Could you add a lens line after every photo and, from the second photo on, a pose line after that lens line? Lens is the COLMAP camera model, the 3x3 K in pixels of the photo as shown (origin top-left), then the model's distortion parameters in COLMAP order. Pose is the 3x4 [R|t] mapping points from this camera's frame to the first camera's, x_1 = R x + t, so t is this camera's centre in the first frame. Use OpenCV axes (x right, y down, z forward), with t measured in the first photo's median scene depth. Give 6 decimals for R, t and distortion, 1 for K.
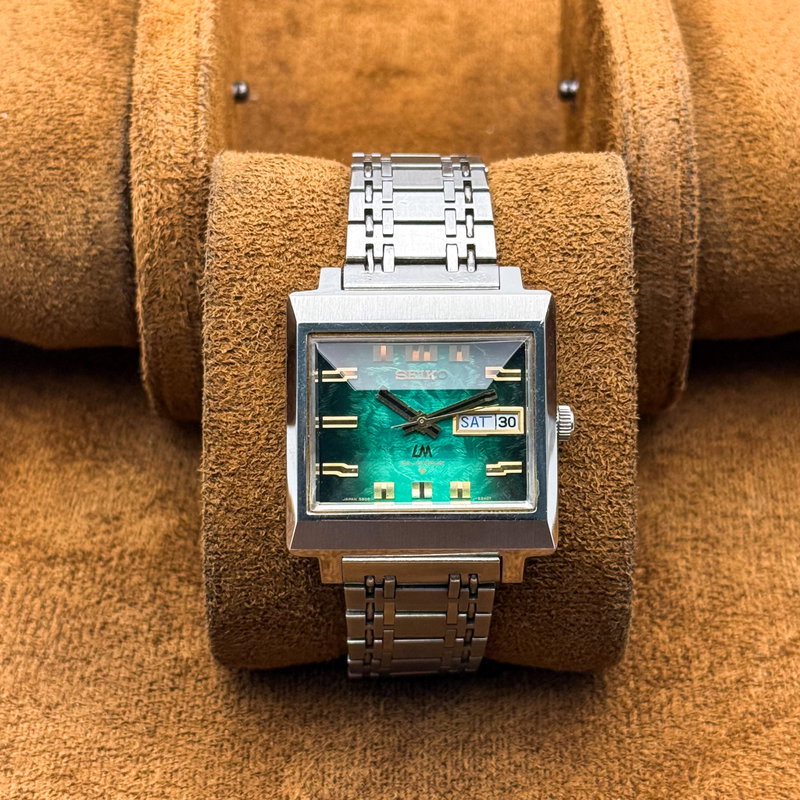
lens RADIAL K [[2020.6, 0, 400.9], [0, 2020.6, 415.8], [0, 0, 1]] dist [0.099762, 0.075958]
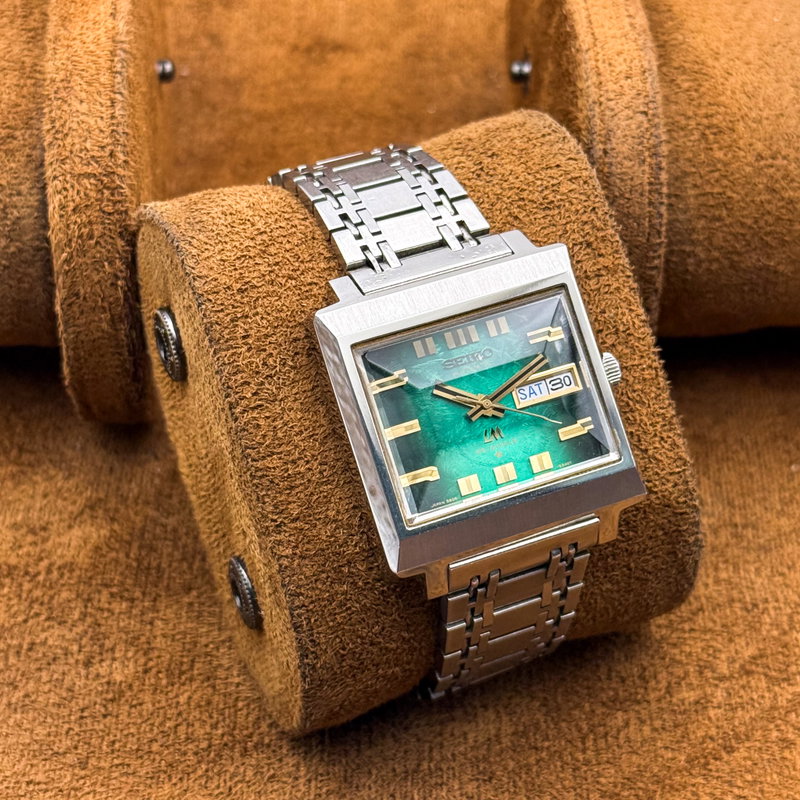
lens RADIAL K [[2020.6, 0, 400.9], [0, 2020.6, 415.8], [0, 0, 1]] dist [0.099762, 0.075958]
pose [[0.918978, -0.268526, 0.288743, -0.293821], [0.282488, 0.959245, -0.006986, 0.003381], [-0.275099, 0.087987, 0.957381, 0.090896]]
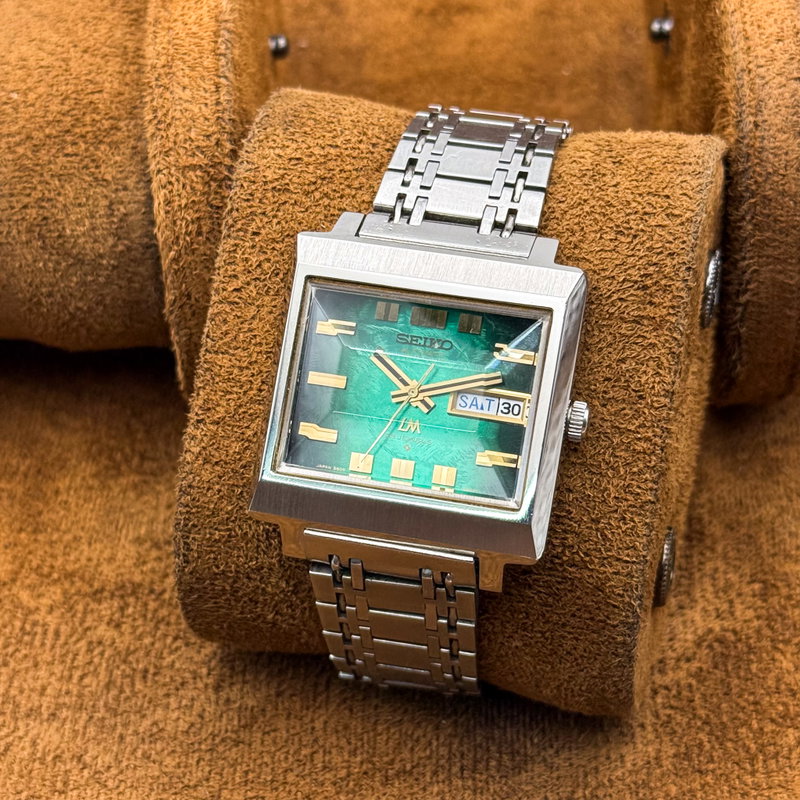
lens RADIAL K [[2020.6, 0, 400.9], [0, 2020.6, 415.8], [0, 0, 1]] dist [0.099762, 0.075958]
pose [[0.967685, 0.145056, -0.206265, 0.183380], [-0.154781, 0.987439, -0.031736, 0.041768], [0.199071, 0.062637, 0.977981, 0.125030]]
